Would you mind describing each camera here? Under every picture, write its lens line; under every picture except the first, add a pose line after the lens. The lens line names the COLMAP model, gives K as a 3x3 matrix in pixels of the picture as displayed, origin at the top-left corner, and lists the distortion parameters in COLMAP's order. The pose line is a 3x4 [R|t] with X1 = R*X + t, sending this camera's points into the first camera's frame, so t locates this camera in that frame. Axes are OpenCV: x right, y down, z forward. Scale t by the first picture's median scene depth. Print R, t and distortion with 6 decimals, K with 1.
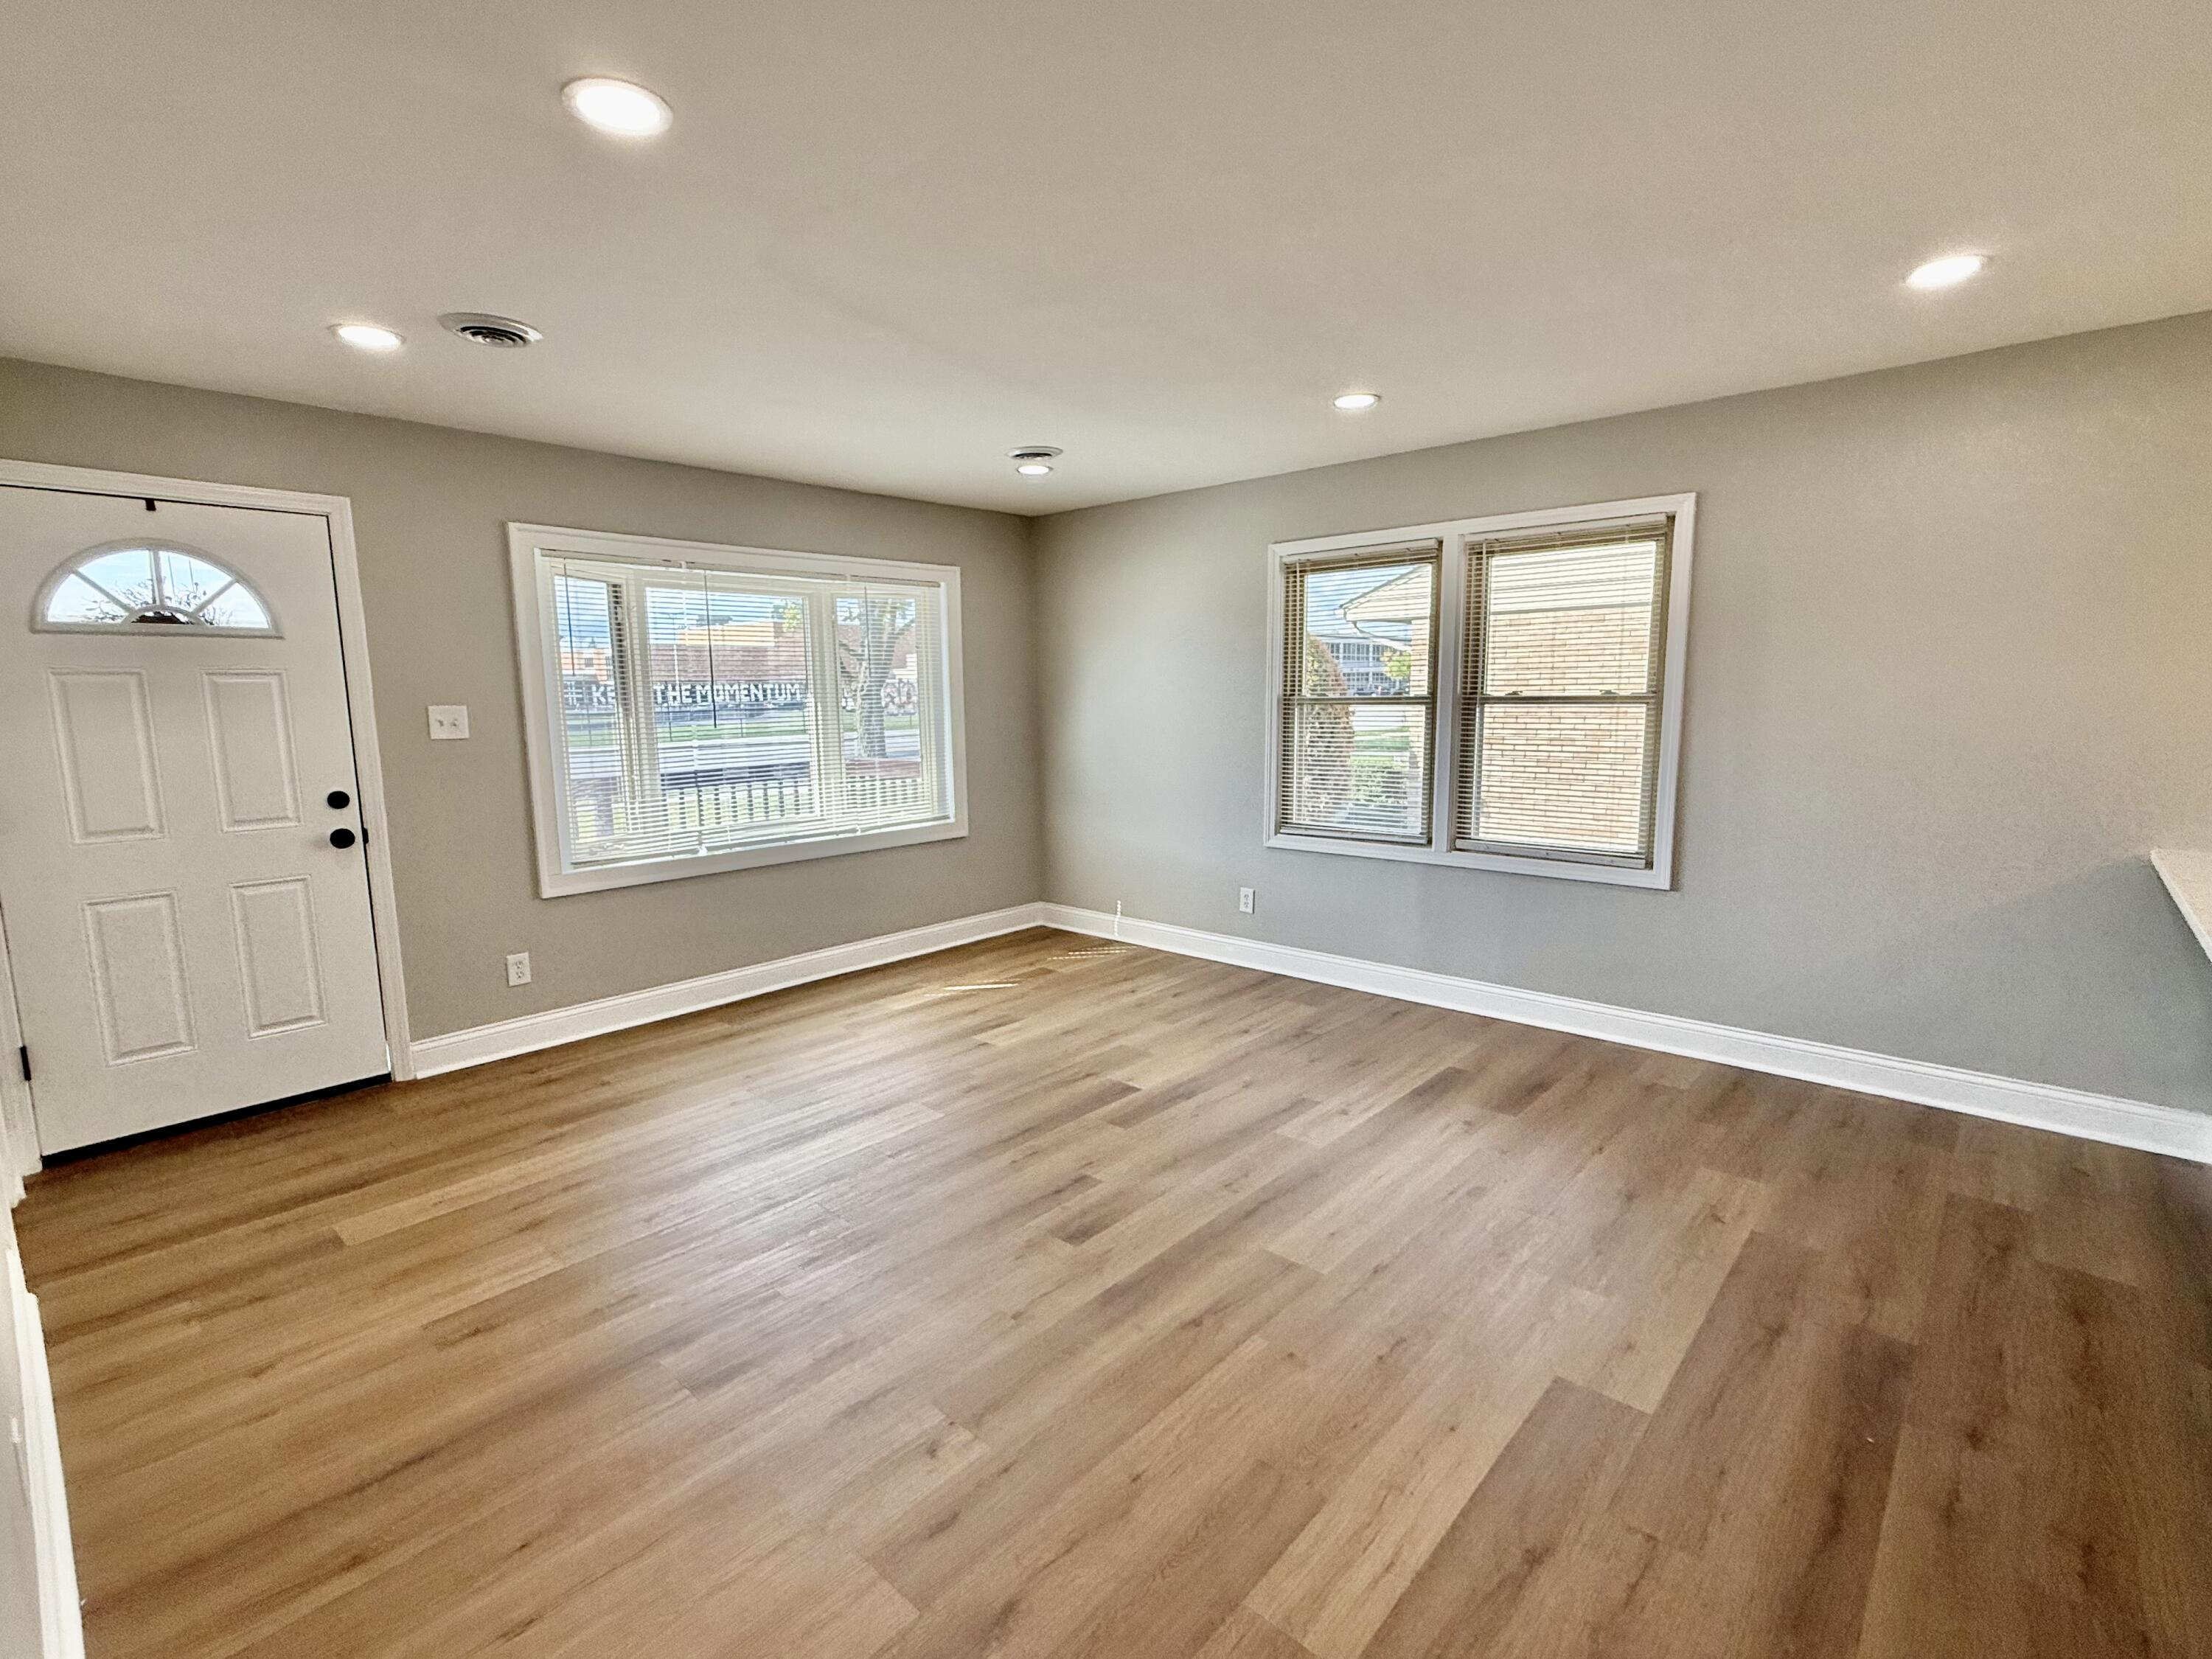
lens RADIAL K [[1024.2, 0, 1105.2], [0, 1024.2, 831.1], [0, 0, 1]] dist [-0.004550, 0.000890]
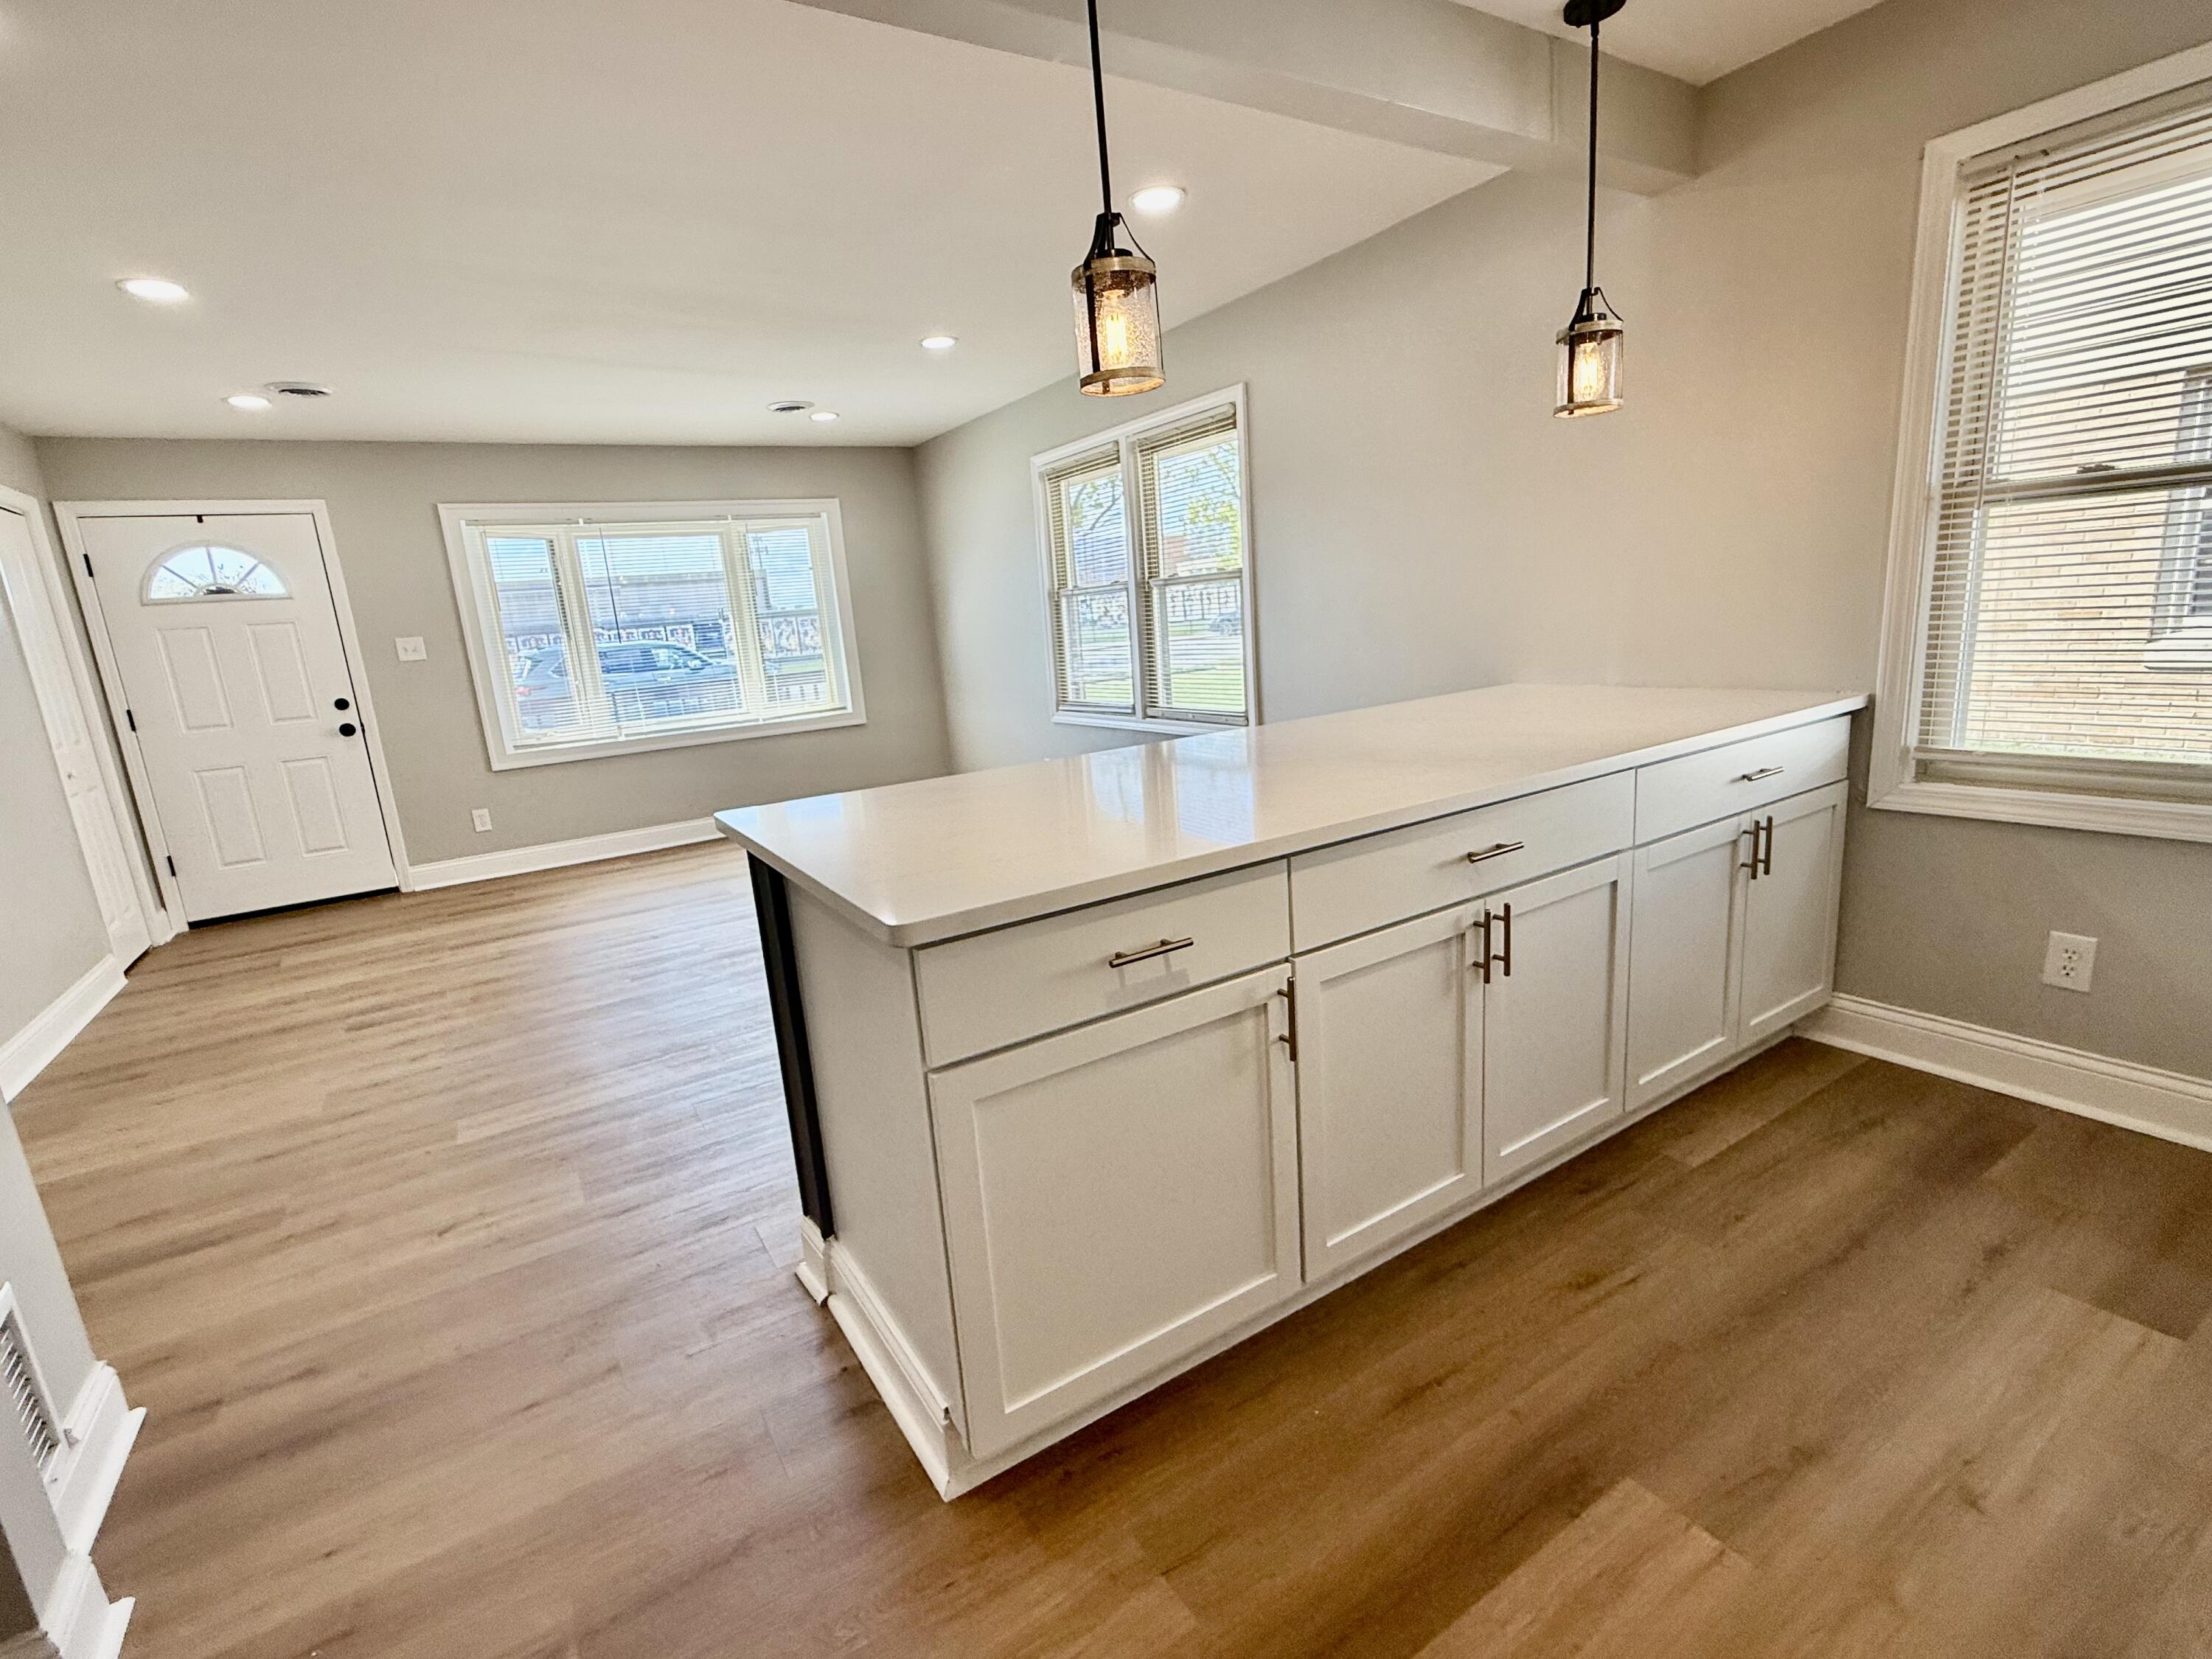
lens RADIAL K [[1024.2, 0, 1116.4], [0, 1024.2, 834.8], [0, 0, 1]] dist [-0.004550, 0.000890]
pose [[0.961255, -0.000771, -0.275659, 0.702234], [0.026234, 0.995713, 0.088697, 0.052848], [0.274409, -0.092492, 0.957155, -0.138672]]
